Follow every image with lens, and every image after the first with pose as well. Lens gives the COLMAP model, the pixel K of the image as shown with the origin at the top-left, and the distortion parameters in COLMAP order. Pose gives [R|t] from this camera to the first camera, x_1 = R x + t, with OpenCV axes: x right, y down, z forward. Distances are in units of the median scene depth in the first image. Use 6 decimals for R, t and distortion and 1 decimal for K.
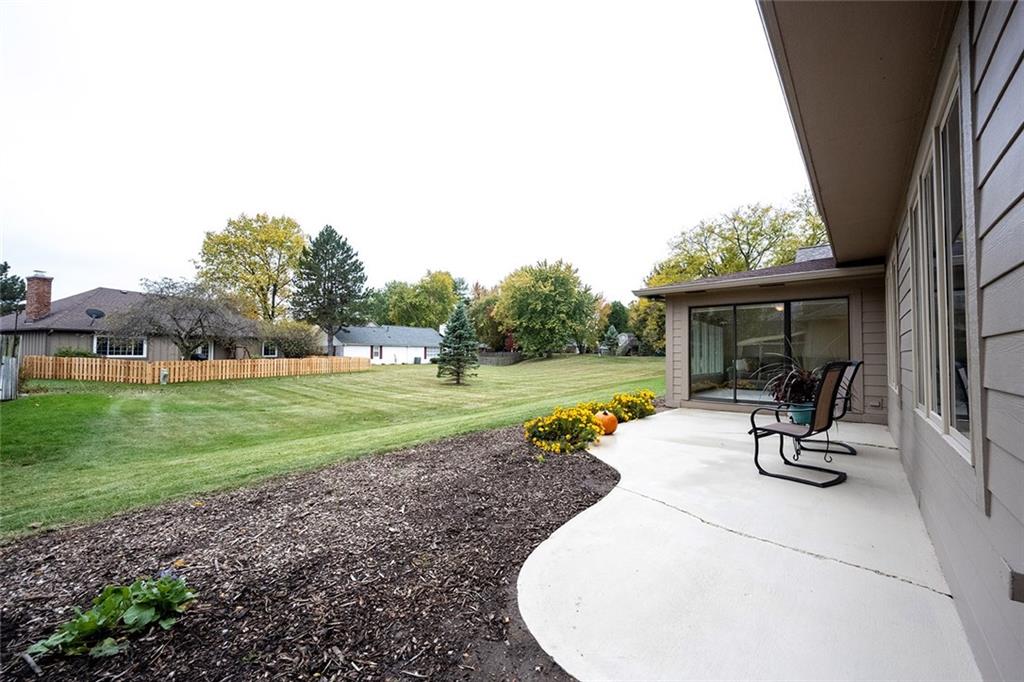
lens RADIAL K [[402.7, 0, 517.3], [0, 402.7, 342.4], [0, 0, 1]] dist [-0.000819, -0.000222]
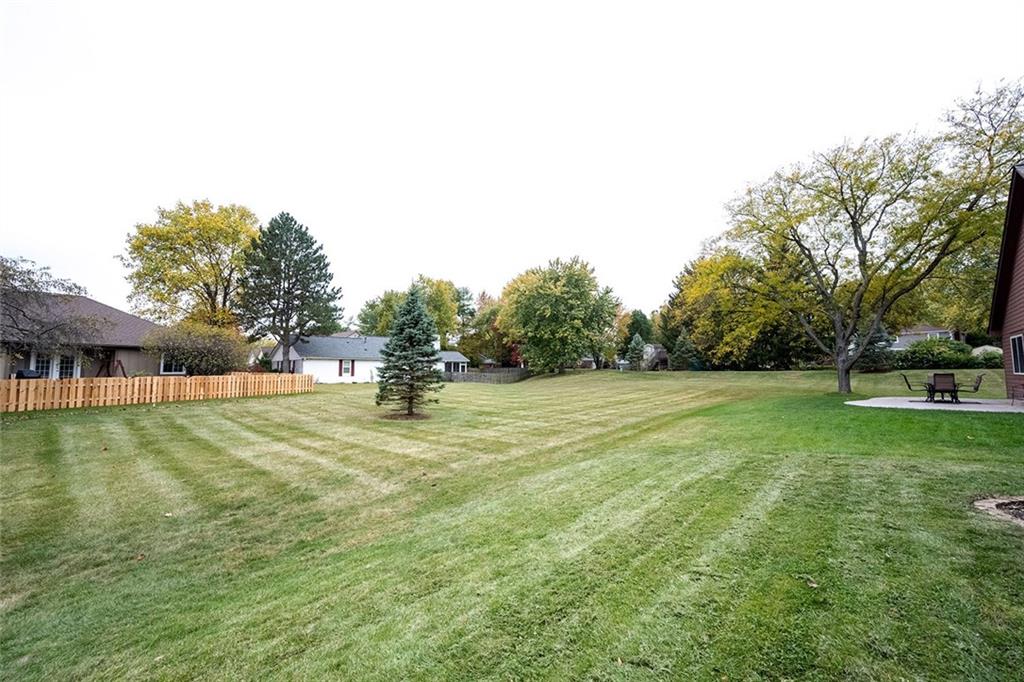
lens RADIAL K [[402.7, 0, 513.8], [0, 402.7, 348.8], [0, 0, 1]] dist [-0.000819, -0.000222]
pose [[0.998954, -0.009502, -0.044726, 0.019860], [0.008376, 0.999645, -0.025288, 0.007713], [0.044951, 0.024887, 0.998679, 0.170854]]
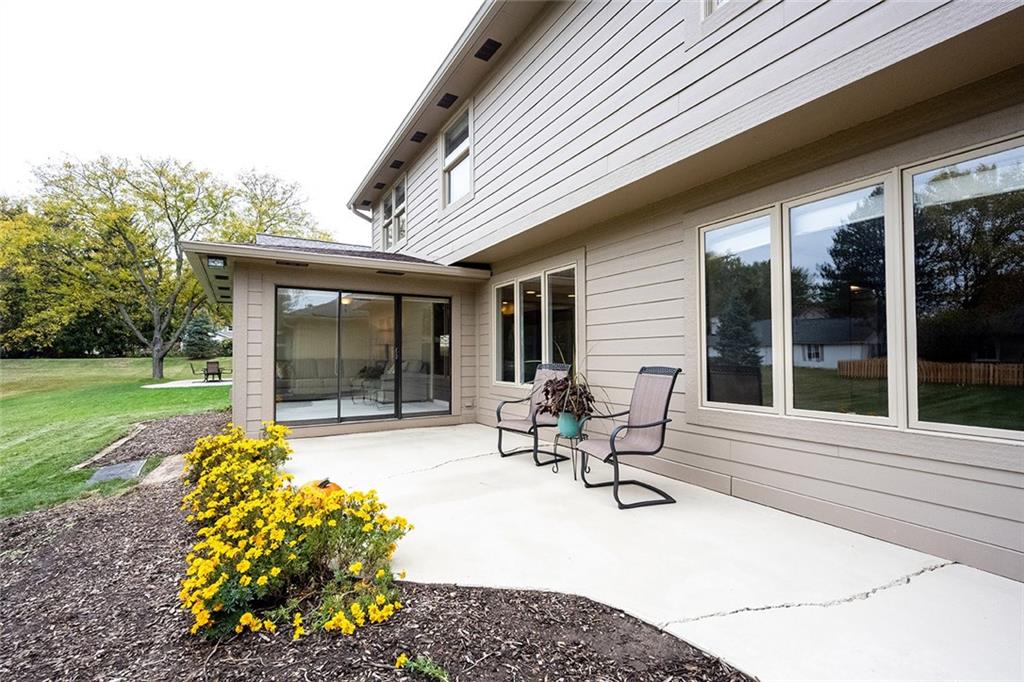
lens RADIAL K [[459.0, 0, 511.5], [0, 459.0, 342.8], [0, 0, 1]] dist [-0.001072, 0.000179]
pose [[0.332283, 0.017904, 0.943010, -0.020095], [-0.024127, 0.999654, -0.010478, 0.000577], [-0.942871, -0.019270, 0.332600, 0.053529]]
